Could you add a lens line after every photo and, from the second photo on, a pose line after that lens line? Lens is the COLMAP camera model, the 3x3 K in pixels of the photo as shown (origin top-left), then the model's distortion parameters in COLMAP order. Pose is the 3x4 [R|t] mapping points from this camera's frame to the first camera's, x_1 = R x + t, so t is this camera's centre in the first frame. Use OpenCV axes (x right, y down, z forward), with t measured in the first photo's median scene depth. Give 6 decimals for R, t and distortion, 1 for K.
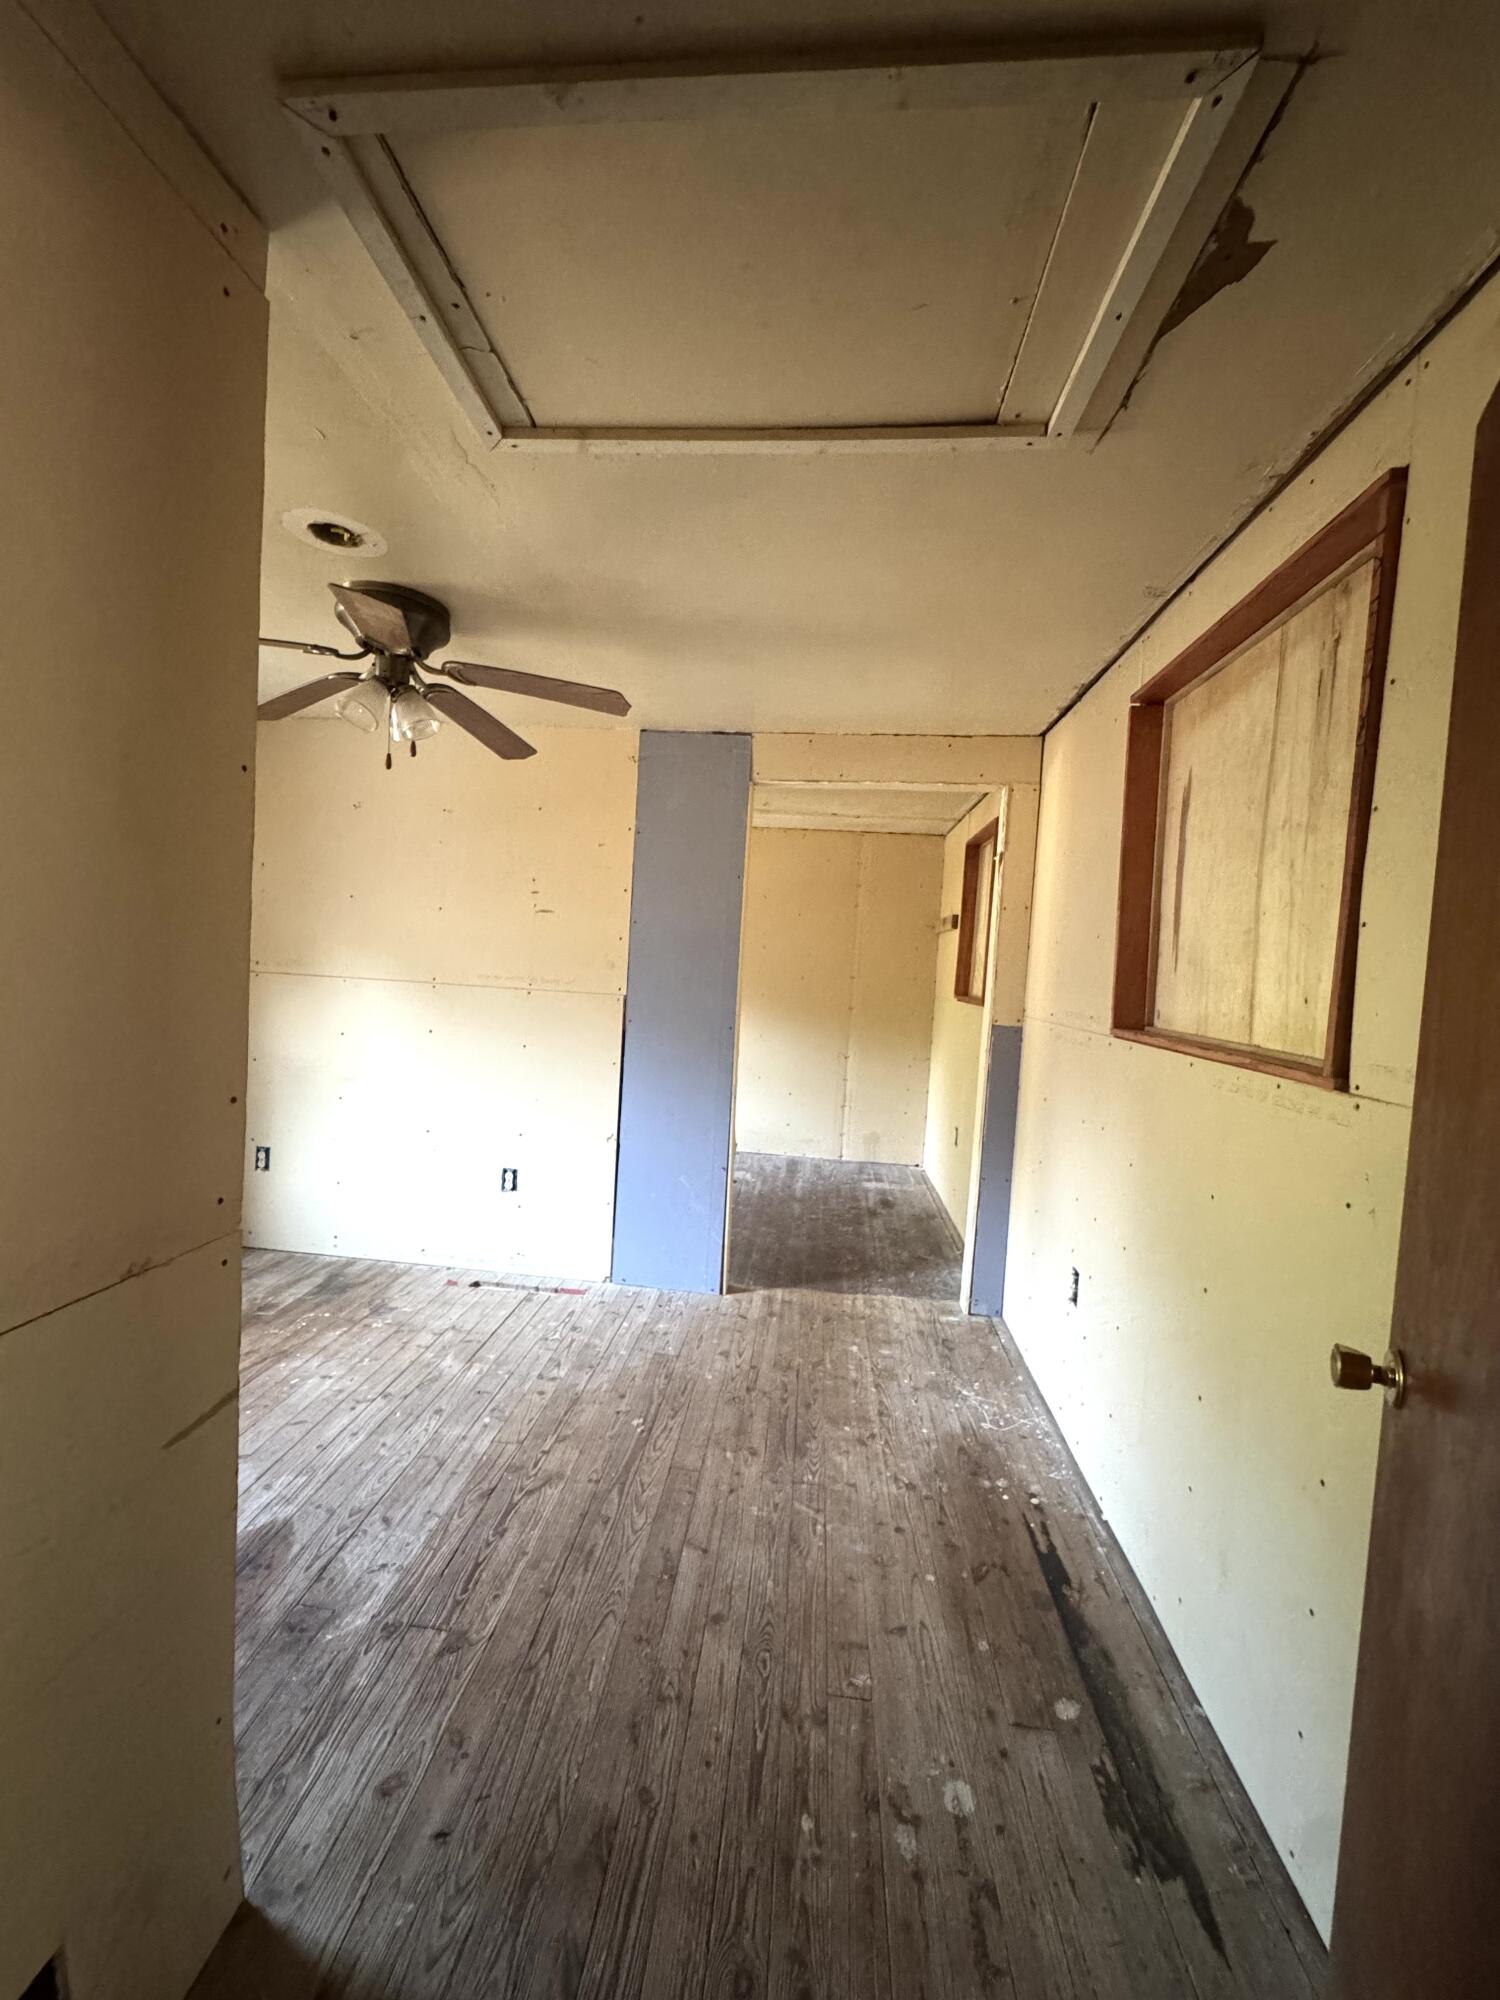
lens RADIAL K [[796.9, 0, 748.0], [0, 796.9, 1000.3], [0, 0, 1]] dist [-0.003610, 0.000160]
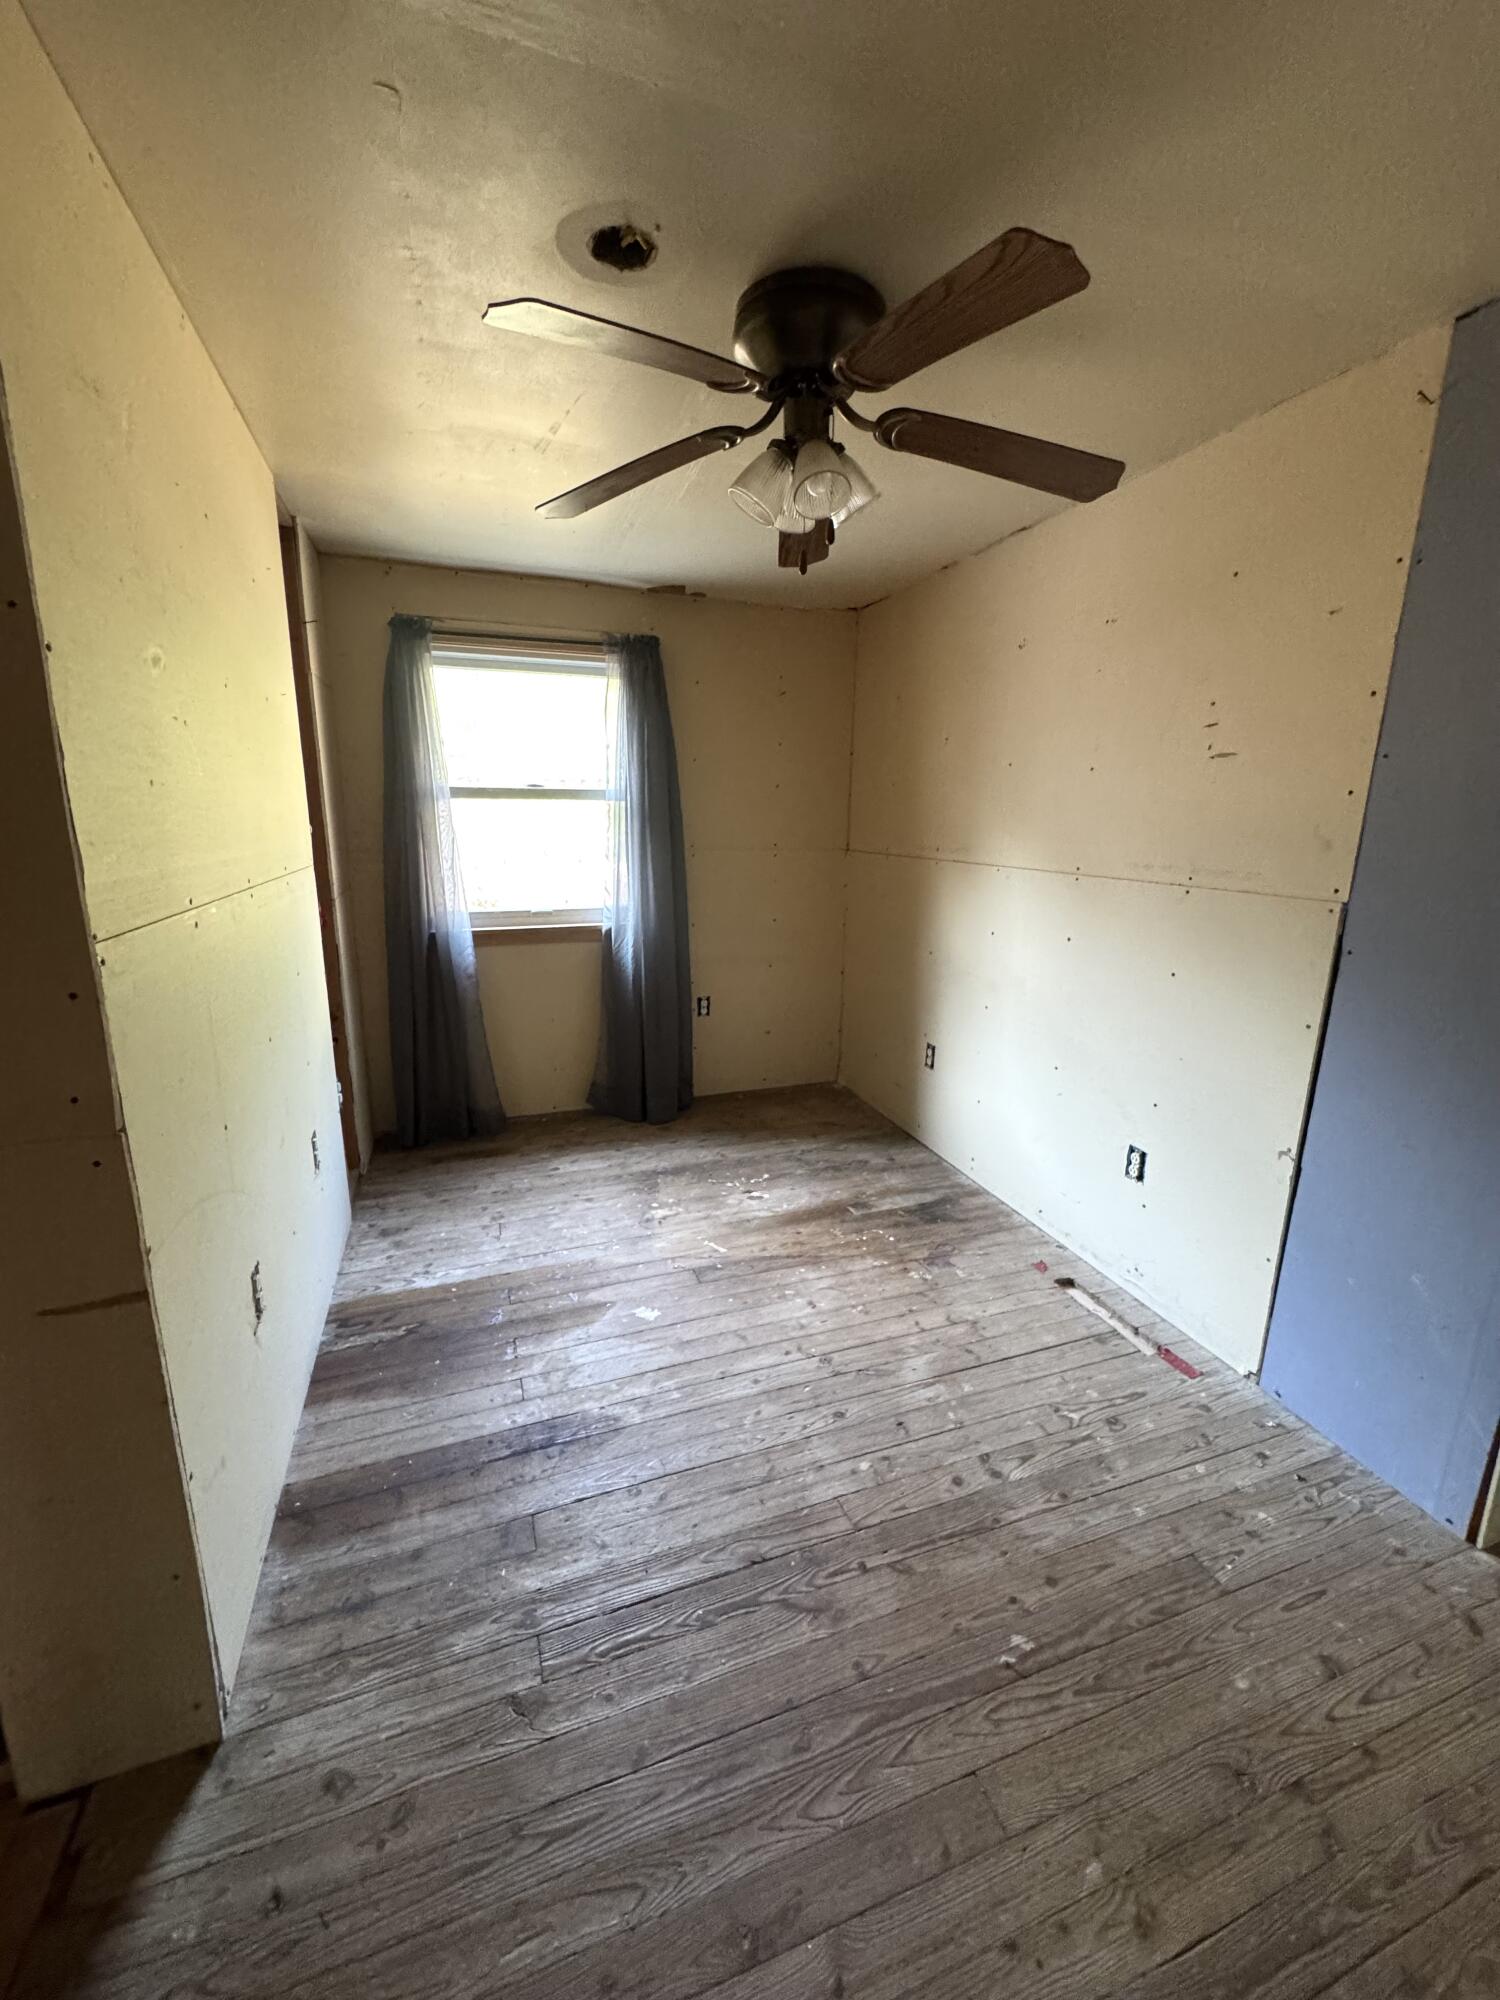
lens RADIAL K [[796.9, 0, 748.0], [0, 796.9, 1000.3], [0, 0, 1]] dist [-0.003610, 0.000160]
pose [[0.423474, 0.154933, -0.892561, 0.195170], [-0.032570, 0.987234, 0.155914, -0.014782], [0.905322, -0.036955, 0.423114, 0.522175]]
